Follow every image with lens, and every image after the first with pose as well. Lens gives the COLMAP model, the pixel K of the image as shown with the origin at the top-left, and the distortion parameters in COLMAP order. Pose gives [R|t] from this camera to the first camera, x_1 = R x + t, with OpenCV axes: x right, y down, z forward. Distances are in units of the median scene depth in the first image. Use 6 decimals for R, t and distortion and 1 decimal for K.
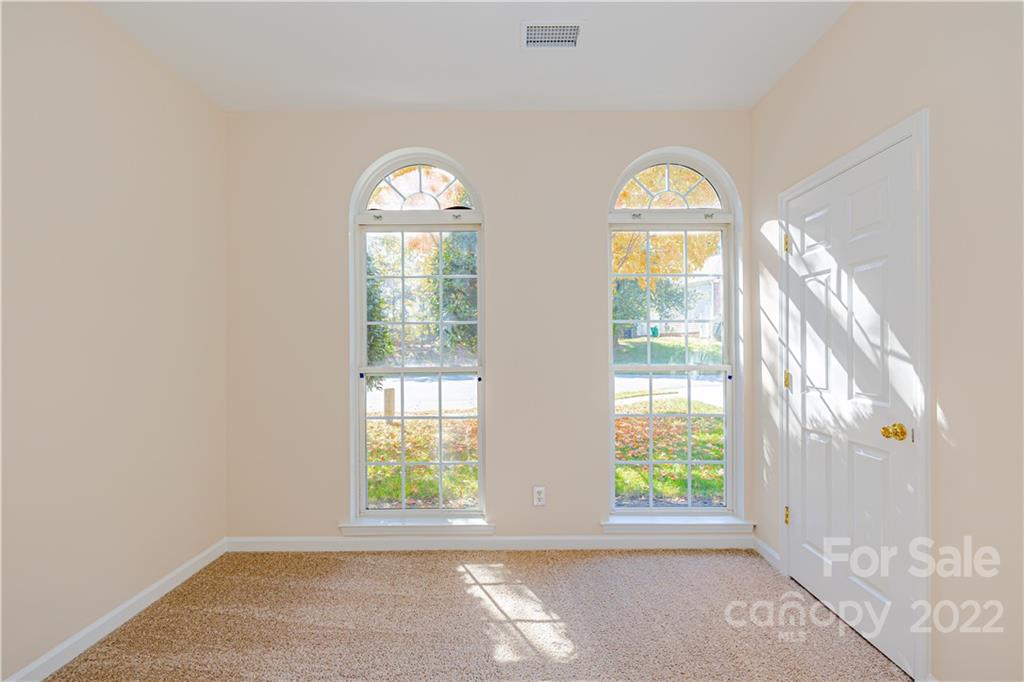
lens RADIAL K [[446.6, 0, 513.1], [0, 446.6, 349.9], [0, 0, 1]] dist [0.012361, 0.000139]
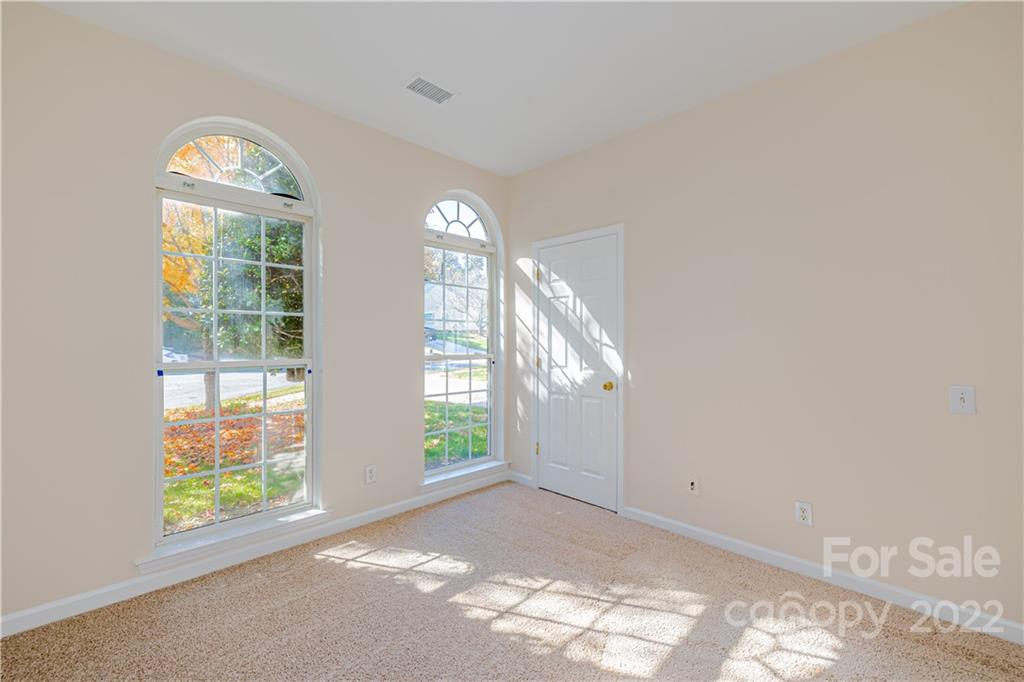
lens RADIAL K [[433.5, 0, 508.2], [0, 433.5, 343.3], [0, 0, 1]] dist [0.006438, 0.000229]
pose [[0.715794, 0.002826, 0.698306, -0.523589], [-0.001377, 0.999996, -0.002636, 0.004896], [-0.698310, 0.000926, 0.715795, -0.011146]]
